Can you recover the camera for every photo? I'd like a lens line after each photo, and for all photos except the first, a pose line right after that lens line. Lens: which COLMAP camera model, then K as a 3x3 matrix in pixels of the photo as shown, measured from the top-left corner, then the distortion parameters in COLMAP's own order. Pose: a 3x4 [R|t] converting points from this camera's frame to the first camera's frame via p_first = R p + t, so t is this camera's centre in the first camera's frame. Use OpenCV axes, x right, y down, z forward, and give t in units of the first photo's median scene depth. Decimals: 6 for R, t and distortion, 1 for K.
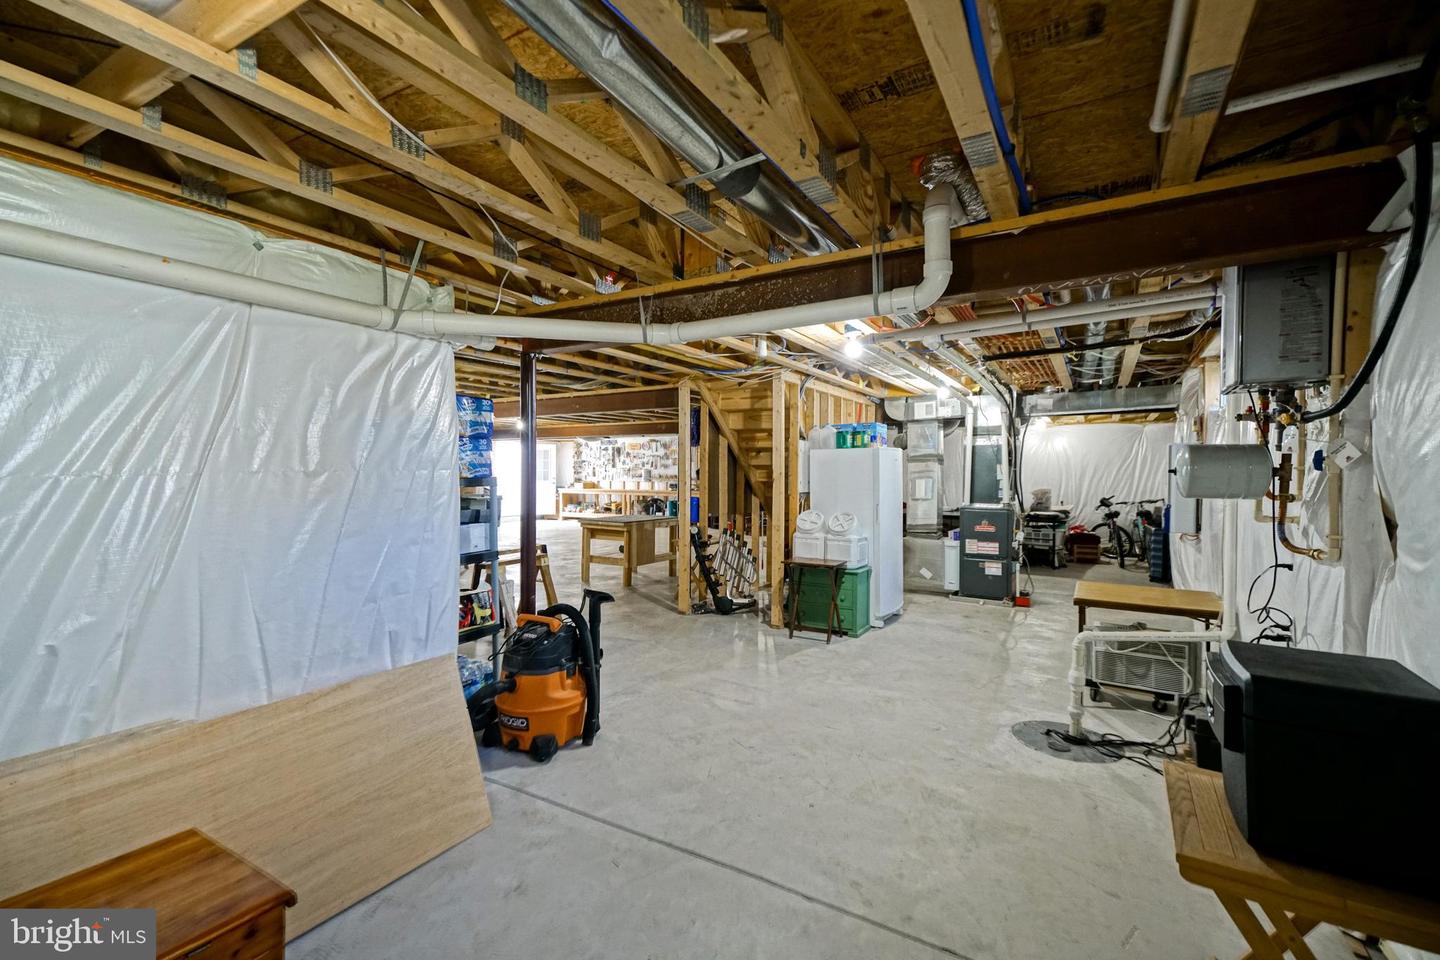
lens RADIAL K [[644.5, 0, 710.8], [0, 644.5, 475.3], [0, 0, 1]] dist [0.023419, 0.000260]
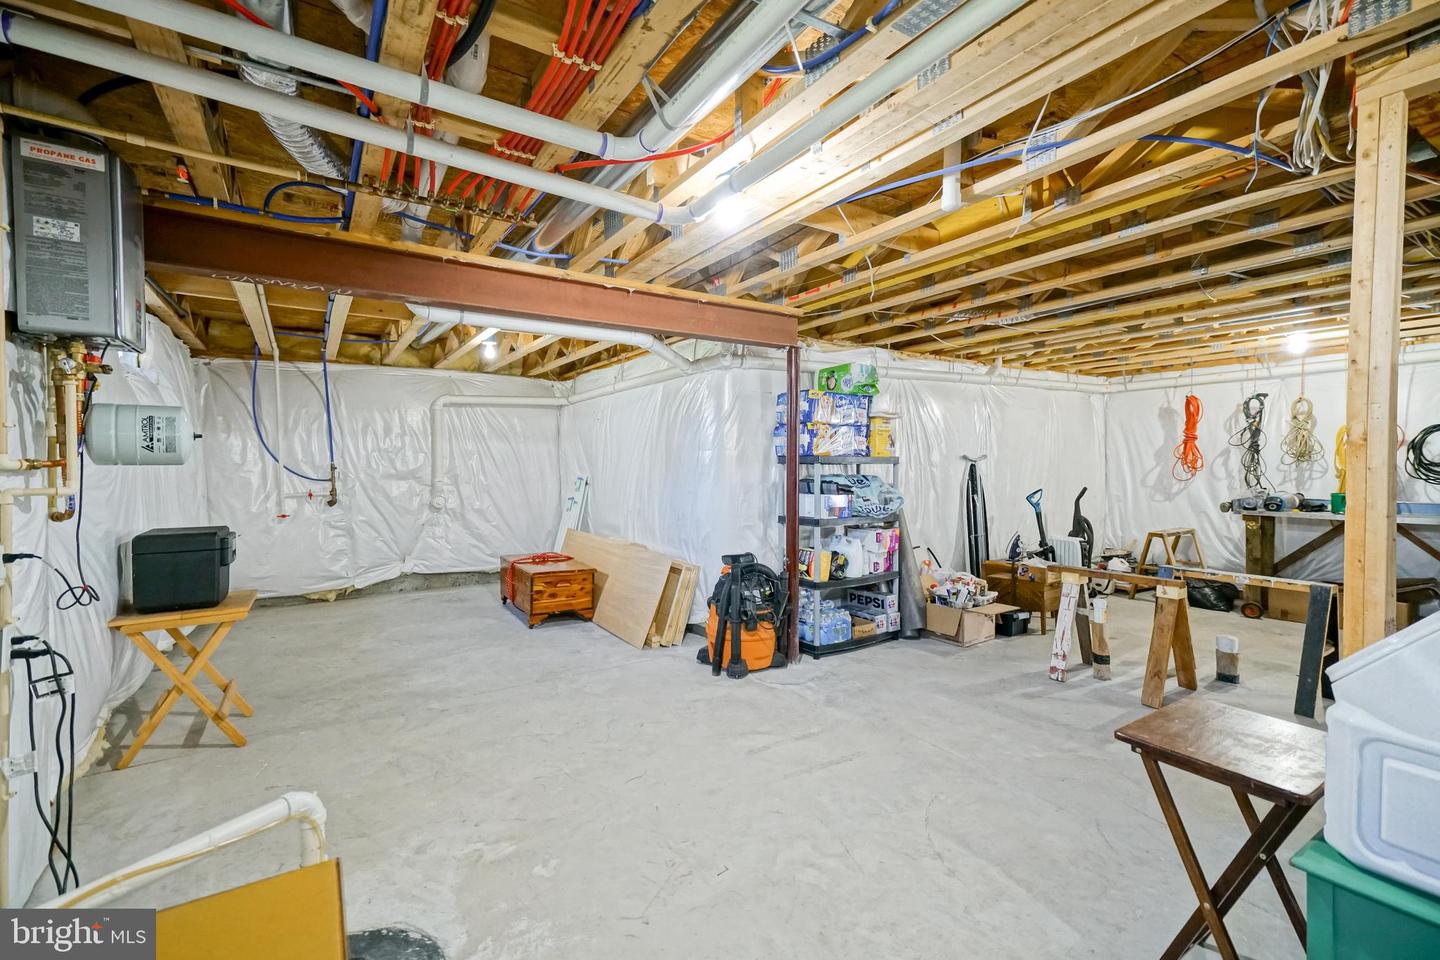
lens RADIAL K [[644.5, 0, 712.4], [0, 644.5, 482.5], [0, 0, 1]] dist [0.023419, 0.000260]
pose [[-0.459118, 0.027268, -0.887957, 0.737281], [-0.002550, 0.999484, 0.032011, 0.010523], [0.888372, 0.016961, -0.458811, 1.284240]]
